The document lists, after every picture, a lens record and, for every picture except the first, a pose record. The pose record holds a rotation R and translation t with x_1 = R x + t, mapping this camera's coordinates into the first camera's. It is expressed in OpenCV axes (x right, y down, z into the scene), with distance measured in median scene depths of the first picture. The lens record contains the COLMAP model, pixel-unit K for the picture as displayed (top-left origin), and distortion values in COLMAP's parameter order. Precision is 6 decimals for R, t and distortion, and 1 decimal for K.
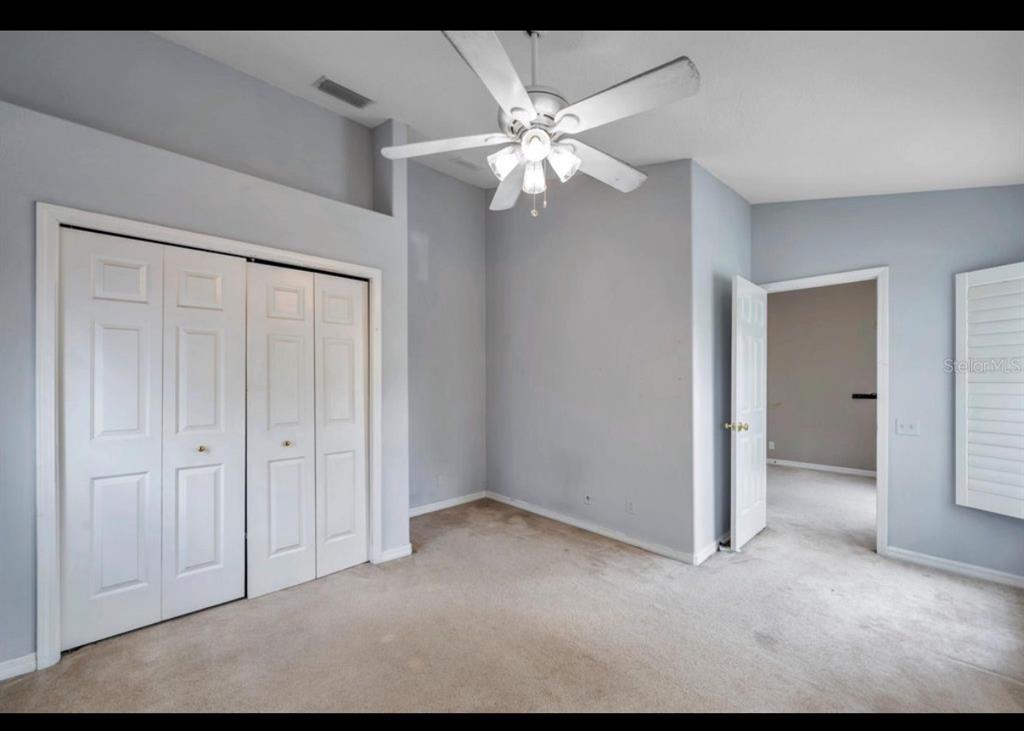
lens RADIAL K [[406.5, 0, 512.0], [0, 406.5, 365.5], [0, 0, 1]] dist [0.000848, 0.000173]
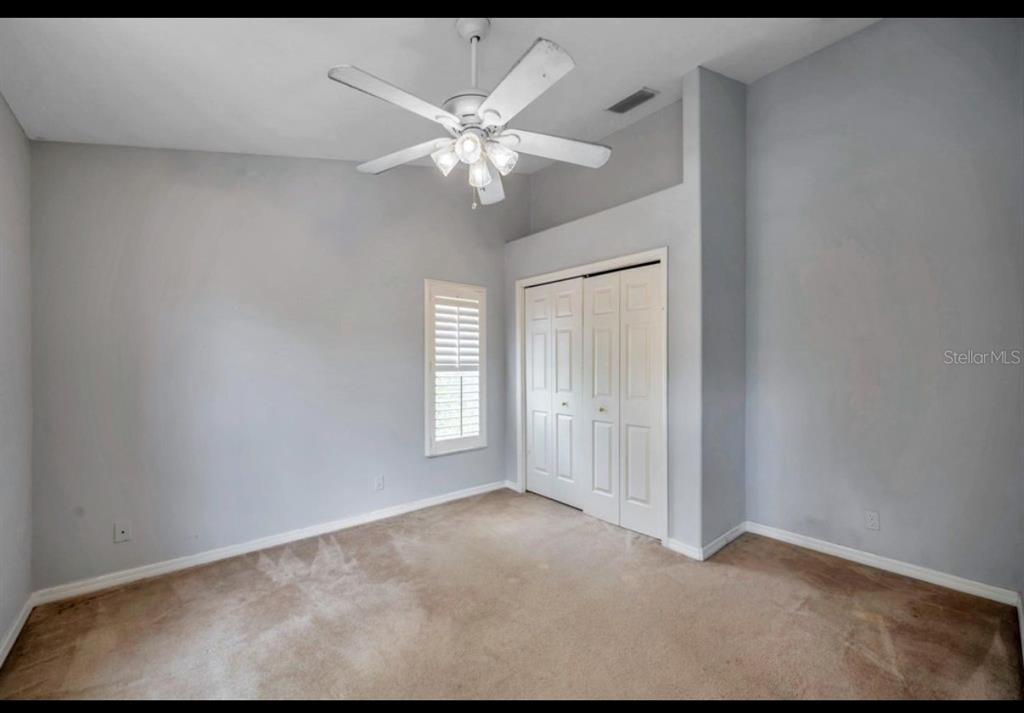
lens RADIAL K [[412.3, 0, 512.0], [0, 412.3, 356.5], [0, 0, 1]] dist [0.000669, 0.000131]
pose [[-0.039362, -0.016716, -0.999085, 0.767358], [0.034407, 0.999244, -0.018074, 0.034591], [0.998632, -0.035087, -0.038757, 0.757455]]
